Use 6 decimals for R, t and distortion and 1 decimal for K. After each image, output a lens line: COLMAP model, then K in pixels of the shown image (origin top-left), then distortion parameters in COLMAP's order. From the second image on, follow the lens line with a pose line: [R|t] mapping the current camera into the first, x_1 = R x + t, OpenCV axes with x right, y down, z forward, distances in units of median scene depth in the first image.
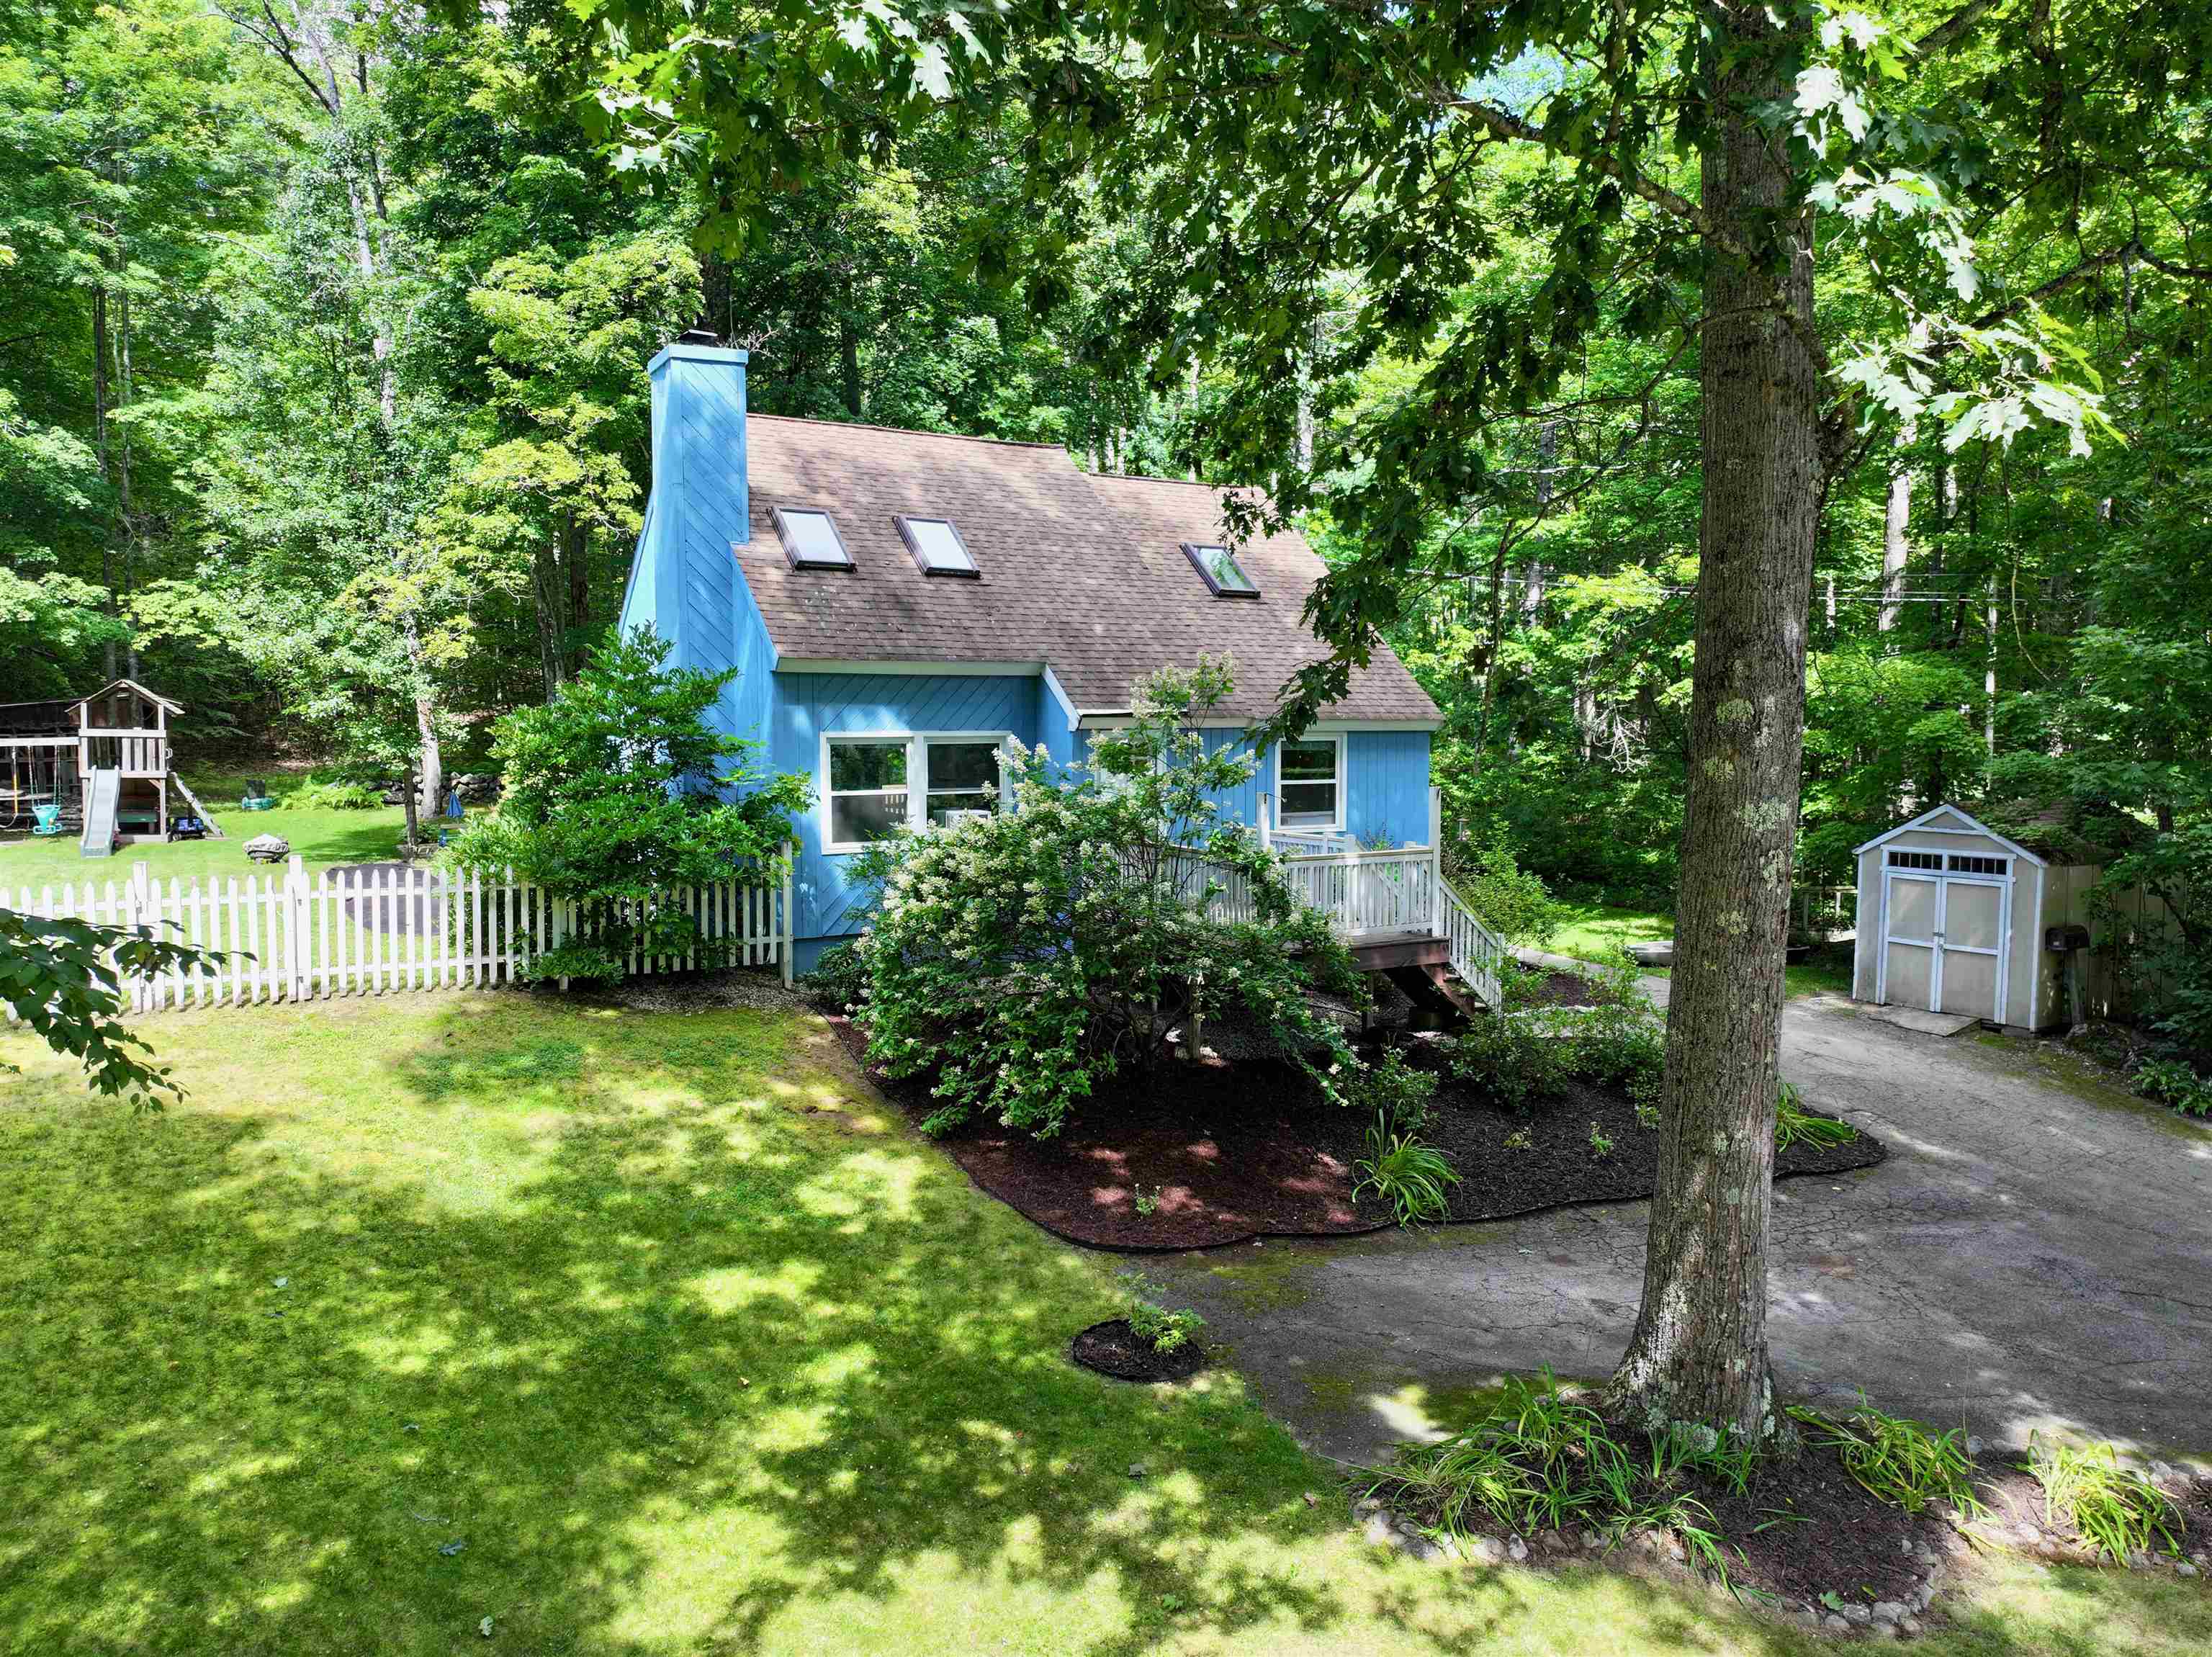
lens RADIAL K [[1560.2, 0, 1113.9], [0, 1560.2, 831.0], [0, 0, 1]] dist [-0.001933, 0.010810]
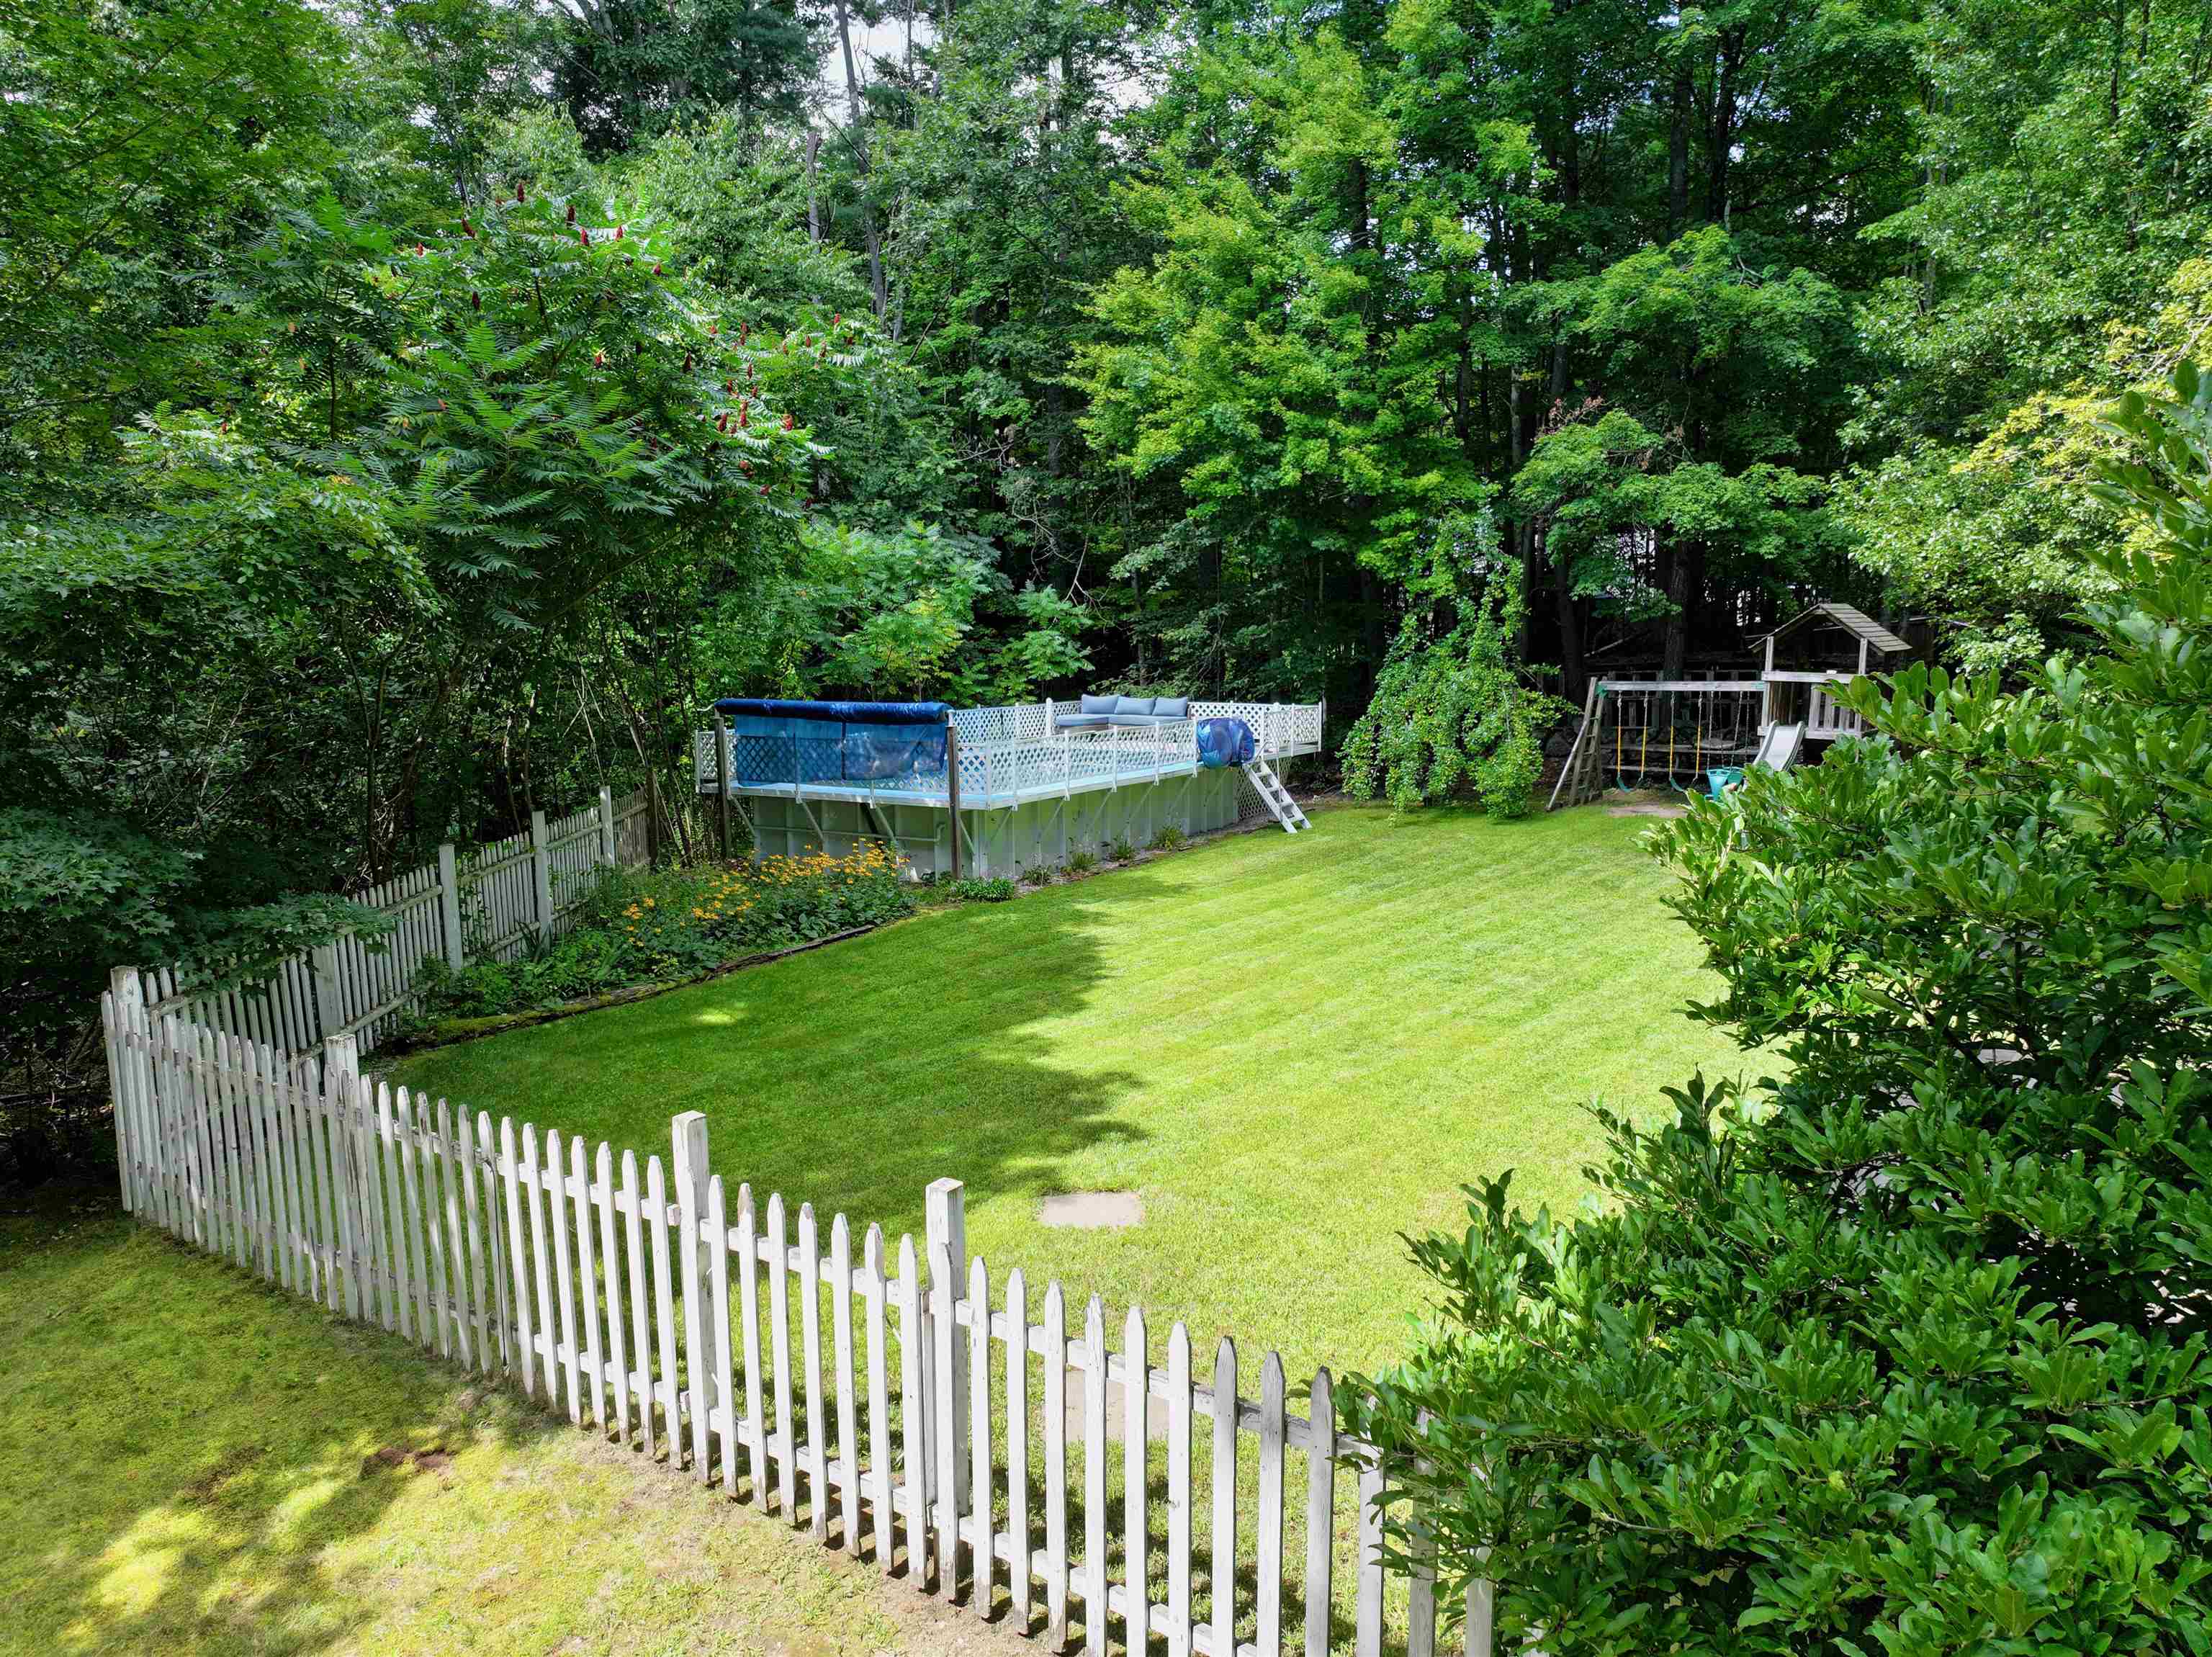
lens RADIAL K [[1560.2, 0, 1113.9], [0, 1560.2, 831.0], [0, 0, 1]] dist [-0.001933, 0.010810]
pose [[0.399428, 0.118415, -0.909085, -0.129149], [-0.064578, 0.992794, 0.100945, -0.060625], [0.914487, 0.018387, 0.404196, 0.563240]]
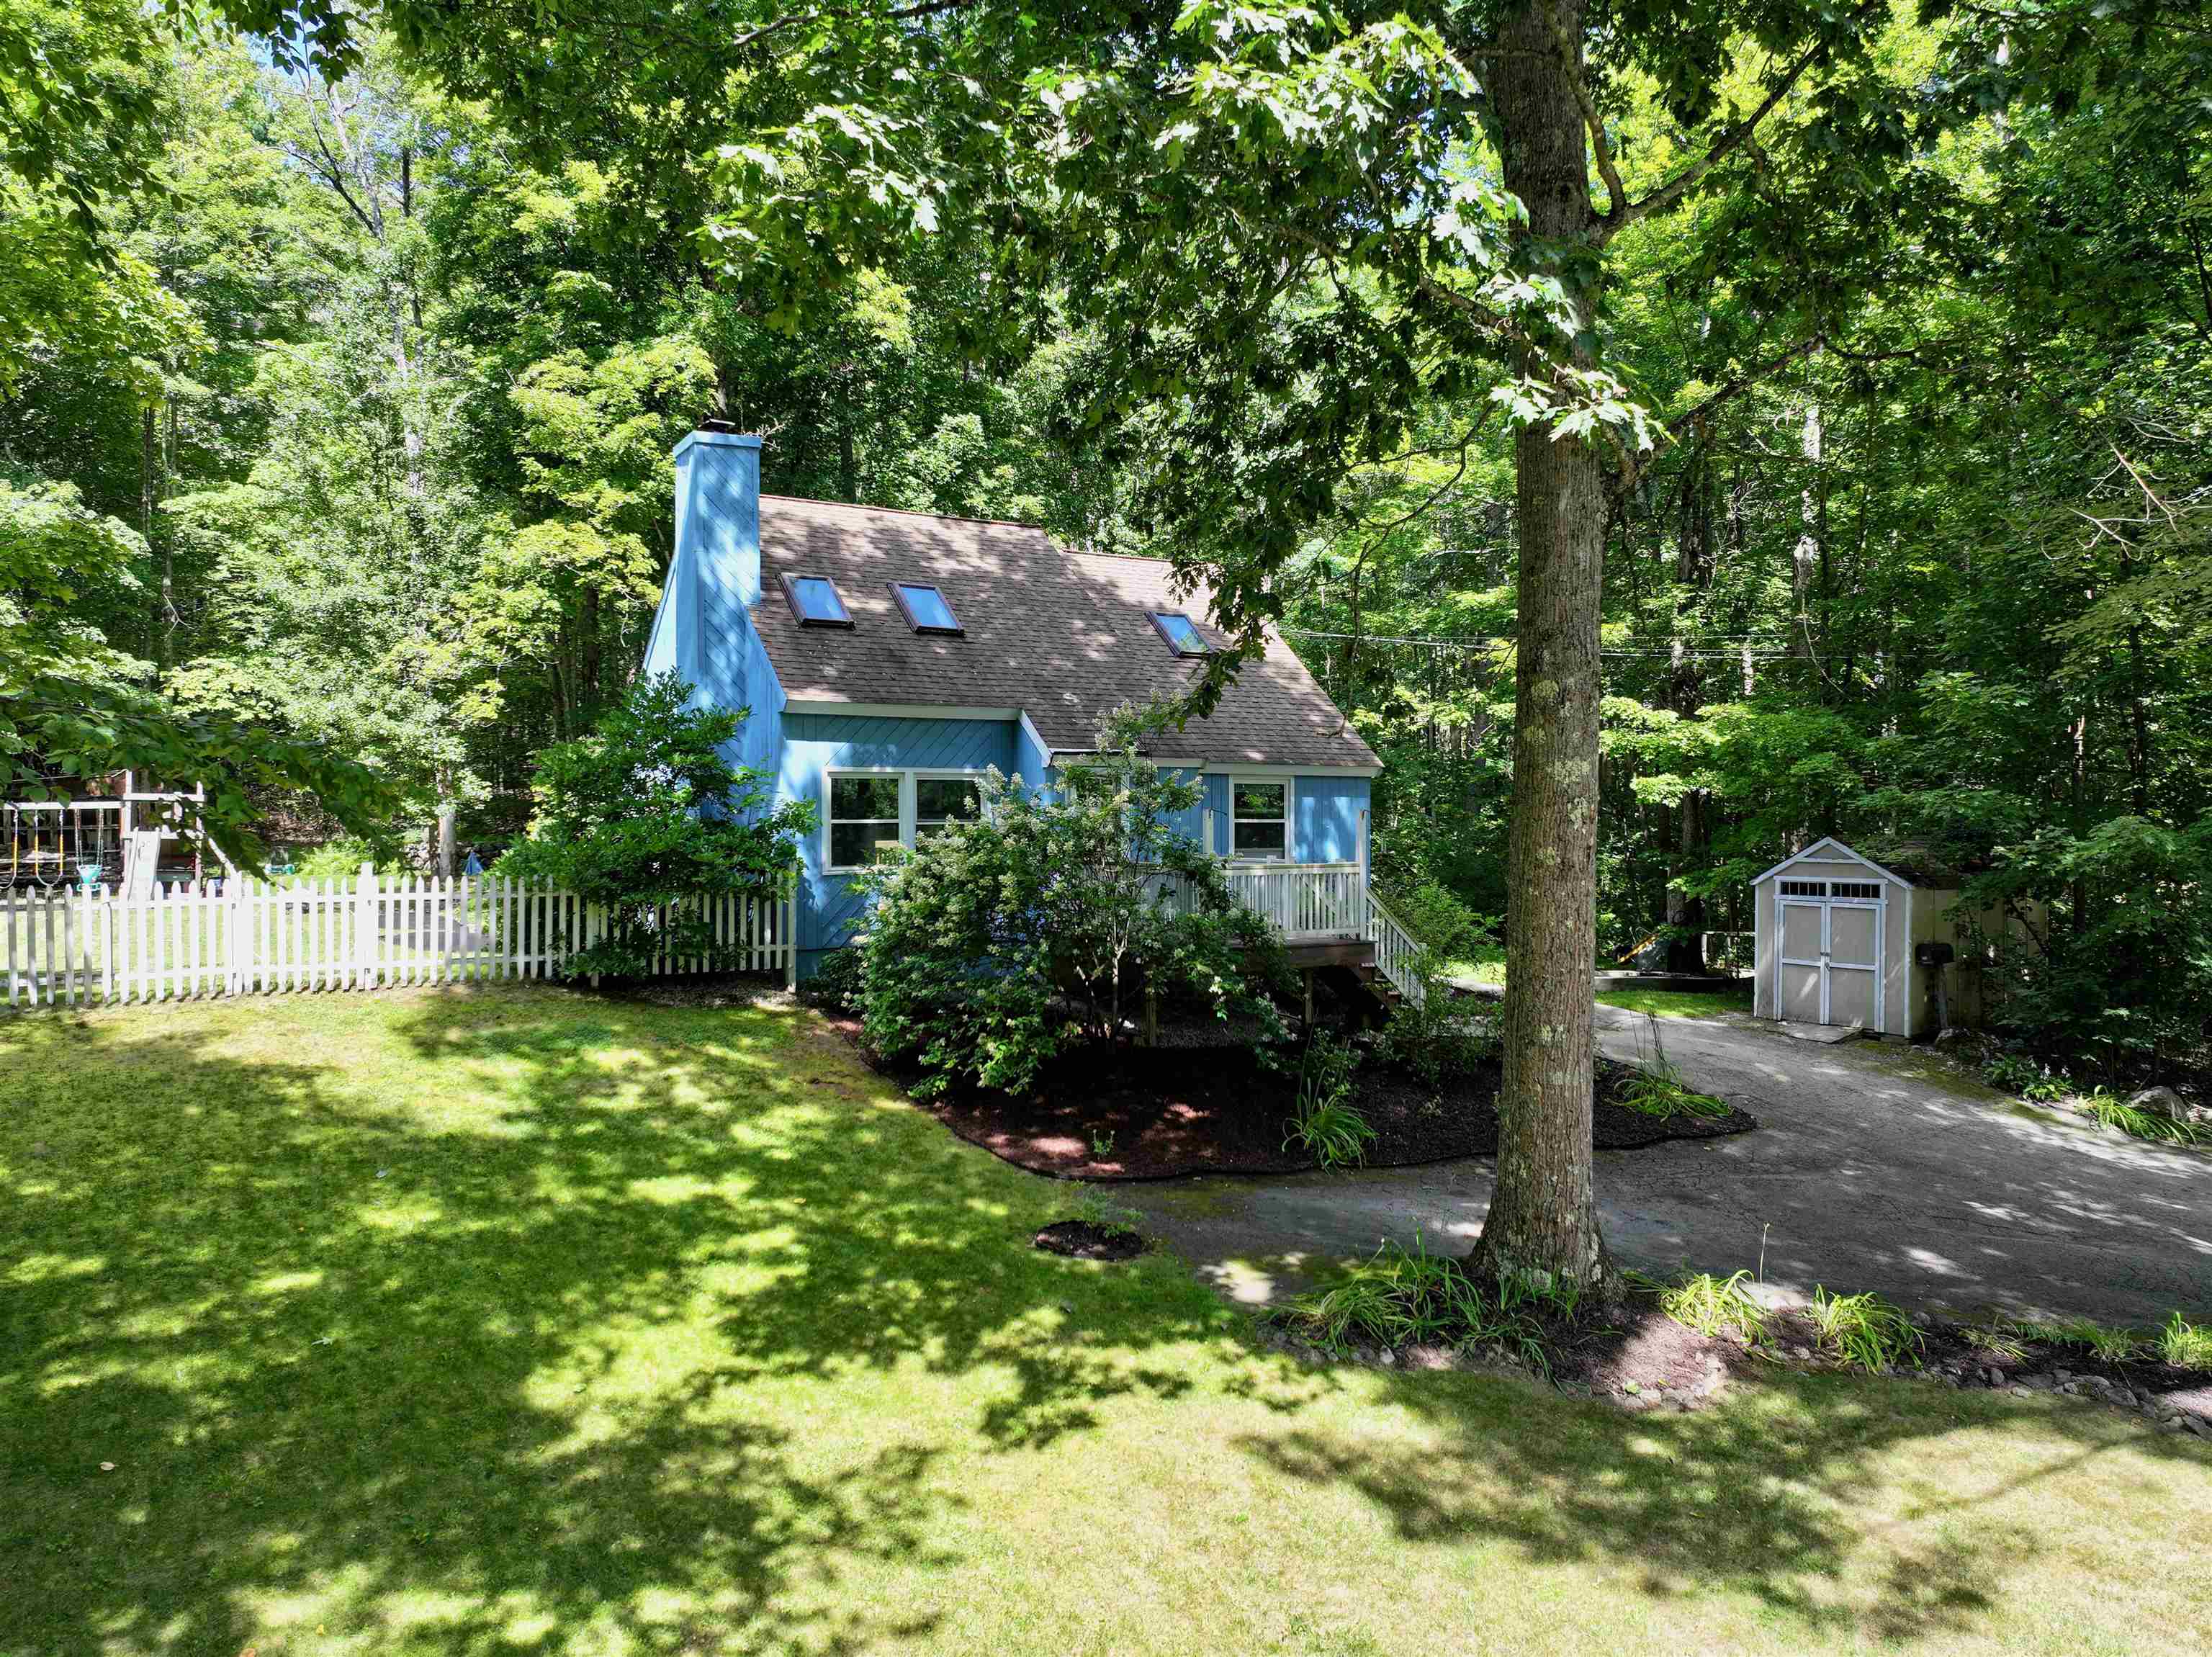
lens RADIAL K [[1557.1, 0, 1114.5], [0, 1557.1, 831.8], [0, 0, 1]] dist [0.003298, -0.002563]
pose [[0.999964, -0.001893, 0.008252, 0.011196], [0.002421, 0.997921, -0.064403, 0.043382], [-0.008113, 0.064421, 0.997890, -0.096906]]
